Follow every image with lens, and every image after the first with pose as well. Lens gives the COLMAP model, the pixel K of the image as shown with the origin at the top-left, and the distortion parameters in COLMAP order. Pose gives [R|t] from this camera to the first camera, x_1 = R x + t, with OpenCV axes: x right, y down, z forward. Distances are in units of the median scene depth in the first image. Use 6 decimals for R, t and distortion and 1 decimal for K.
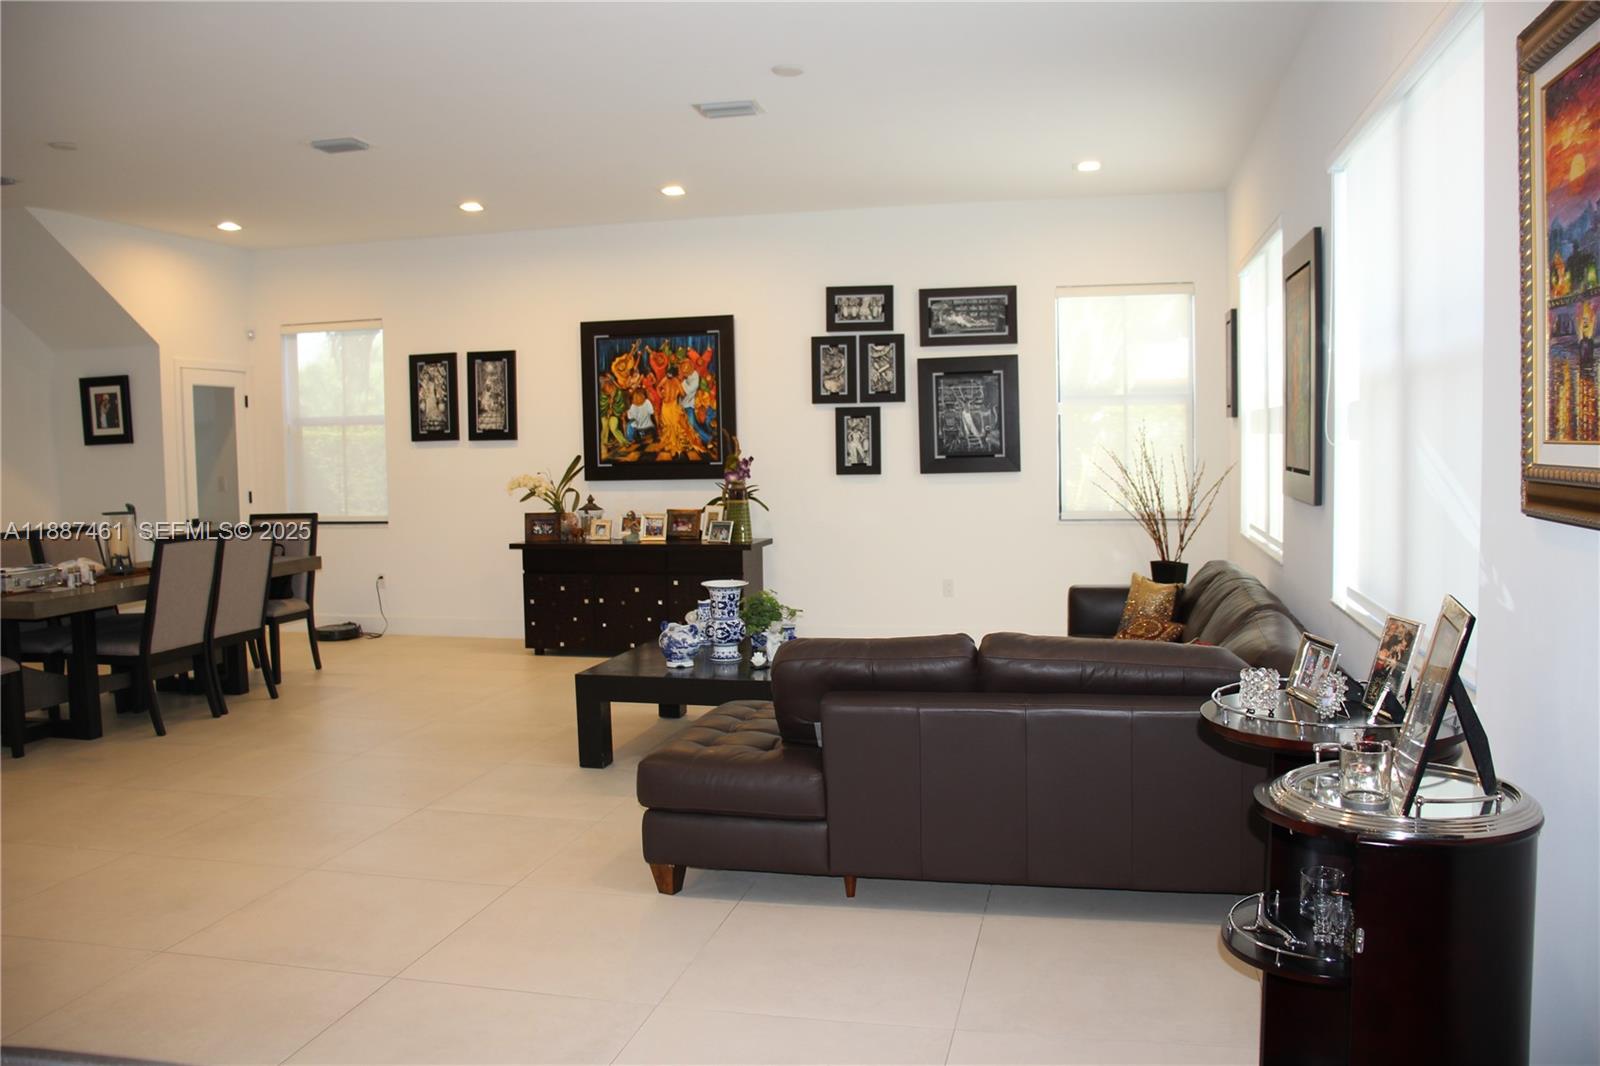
lens RADIAL K [[1327.4, 0, 800.0], [0, 1327.4, 533.0], [0, 0, 1]] dist [-0.178540, 0.174370]
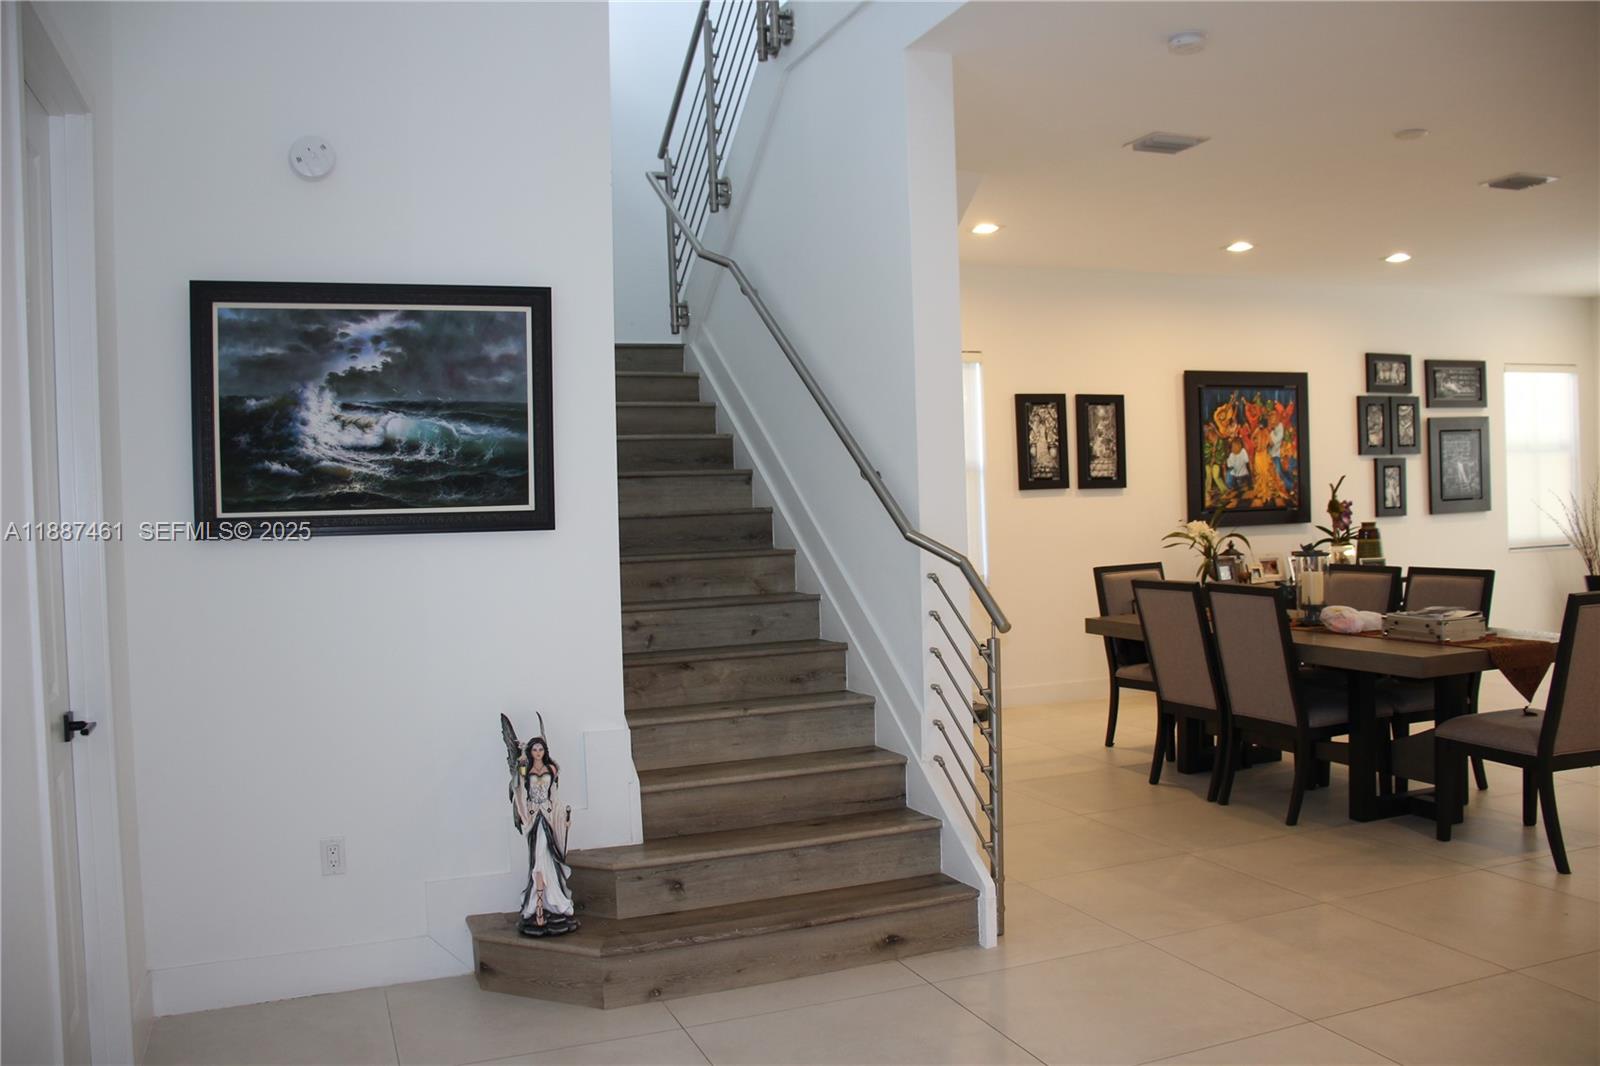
lens RADIAL K [[1327.4, 0, 800.0], [0, 1327.4, 533.0], [0, 0, 1]] dist [-0.178540, 0.174370]
pose [[0.823177, -0.023066, 0.567317, -0.988110], [0.056478, 0.997545, -0.041391, -0.011810], [-0.564969, 0.066113, 0.822459, 0.357543]]
